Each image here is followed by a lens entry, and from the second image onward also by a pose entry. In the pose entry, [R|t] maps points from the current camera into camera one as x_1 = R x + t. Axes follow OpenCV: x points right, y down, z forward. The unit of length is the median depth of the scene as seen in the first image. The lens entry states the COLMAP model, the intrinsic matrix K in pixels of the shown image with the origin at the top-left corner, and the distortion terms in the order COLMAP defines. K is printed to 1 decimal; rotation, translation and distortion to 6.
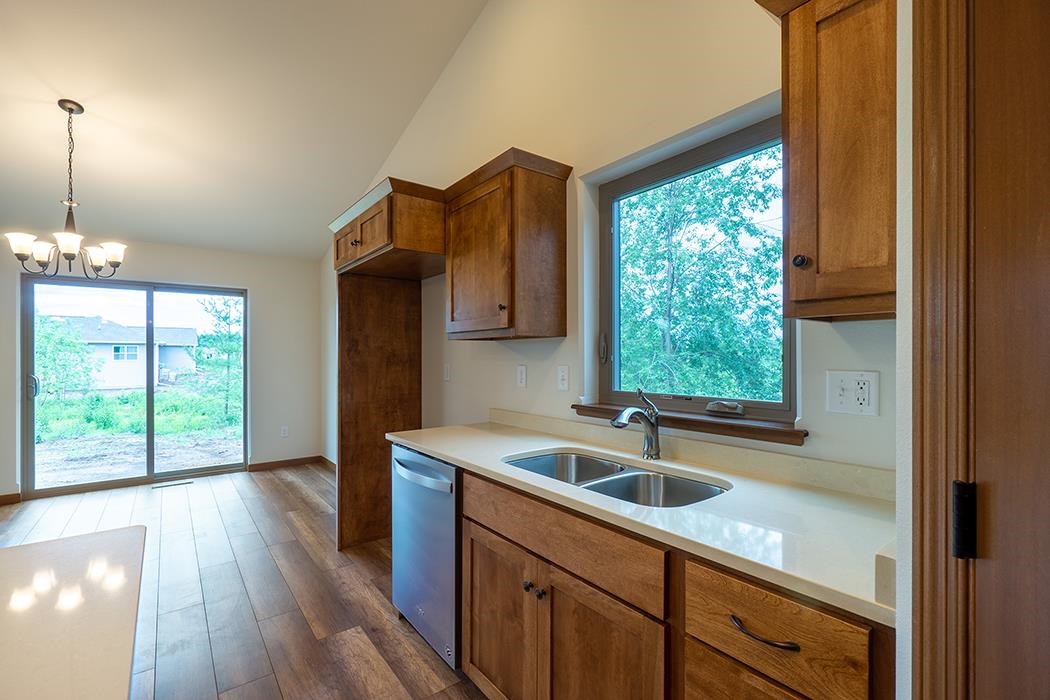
lens RADIAL K [[456.8, 0, 512.2], [0, 456.8, 355.8], [0, 0, 1]] dist [-0.003371, 0.000085]
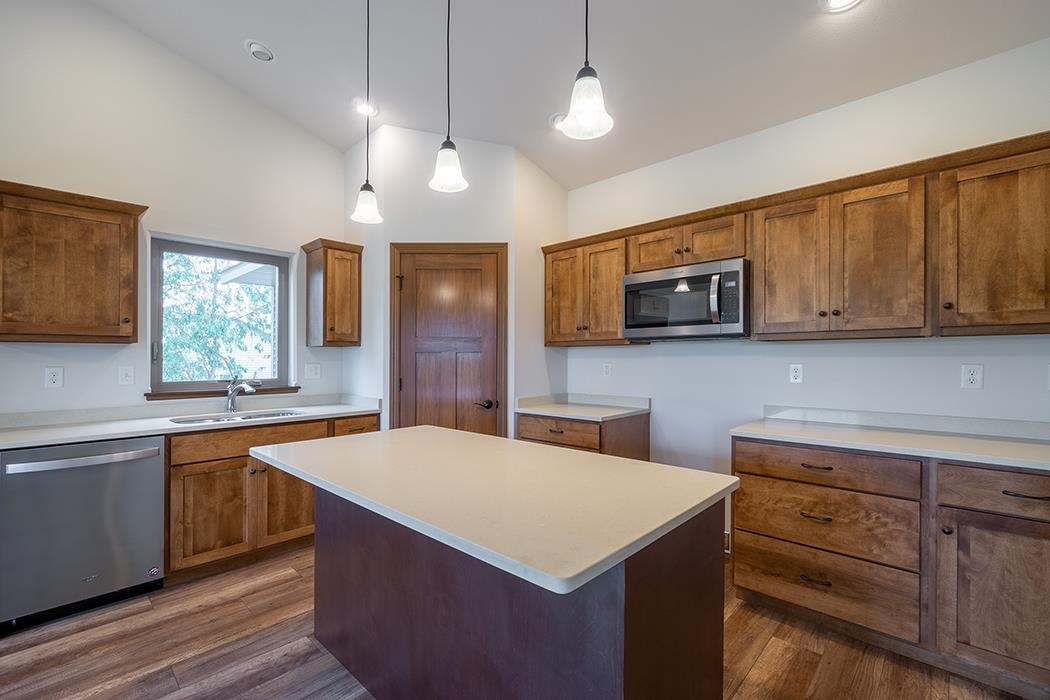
lens RADIAL K [[458.1, 0, 514.8], [0, 458.1, 357.1], [0, 0, 1]] dist [-0.002031, 0.000705]
pose [[-0.152359, 0.003931, 0.988317, -1.250620], [0.000389, 0.999992, -0.003918, 0.003401], [-0.988325, -0.000213, -0.152359, 0.093909]]
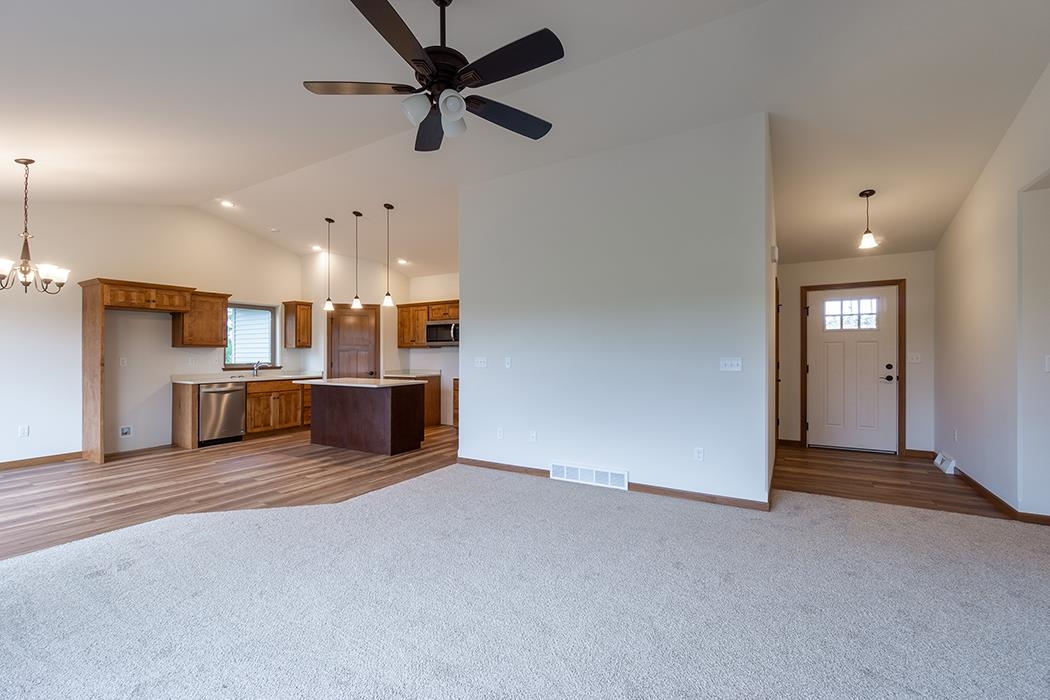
lens RADIAL K [[458.1, 0, 514.8], [0, 458.1, 357.1], [0, 0, 1]] dist [-0.002031, 0.000705]
pose [[-0.361698, -0.005573, 0.932279, -3.347099], [0.000688, 0.999980, 0.006244, 0.006942], [-0.932295, 0.002900, -0.361687, 0.194510]]
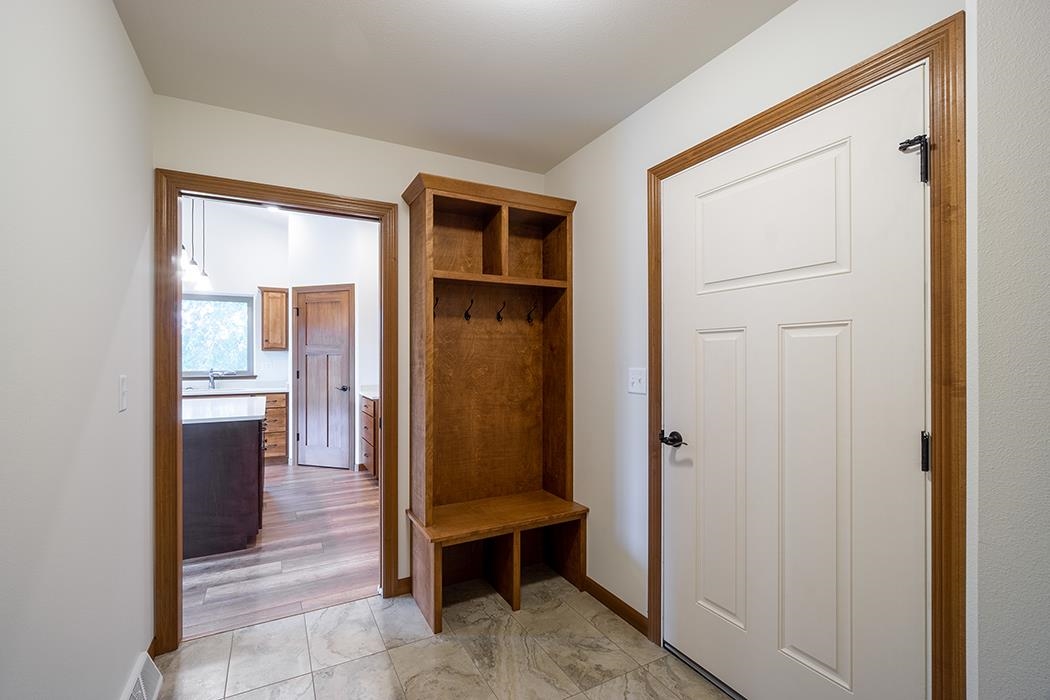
lens RADIAL K [[462.6, 0, 514.0], [0, 462.6, 356.0], [0, 0, 1]] dist [-0.000757, 0.000436]
pose [[0.164245, -0.000632, 0.986419, -1.894615], [0.001378, 0.999999, 0.000411, -0.011101], [-0.986419, 0.001292, 0.164245, -1.230235]]
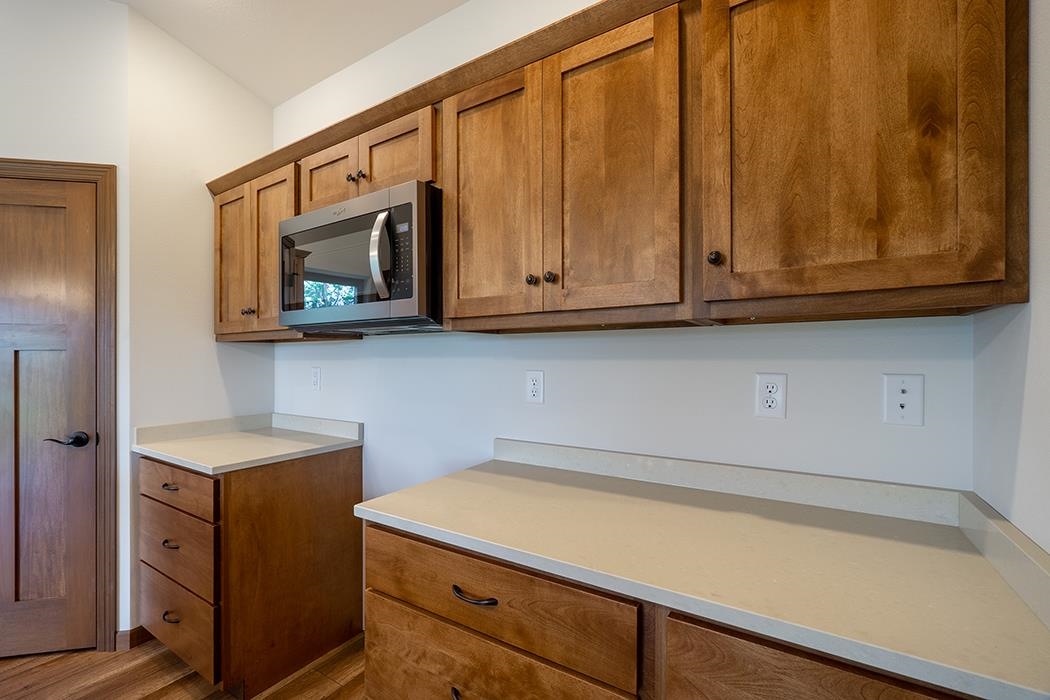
lens RADIAL K [[451.8, 0, 514.7], [0, 451.8, 357.4], [0, 0, 1]] dist [-0.011418, -0.000123]
pose [[-0.343572, 0.000340, 0.939126, -0.858358], [0.001272, 0.999999, 0.000103, -0.003760], [-0.939126, 0.001229, -0.343572, -0.516897]]
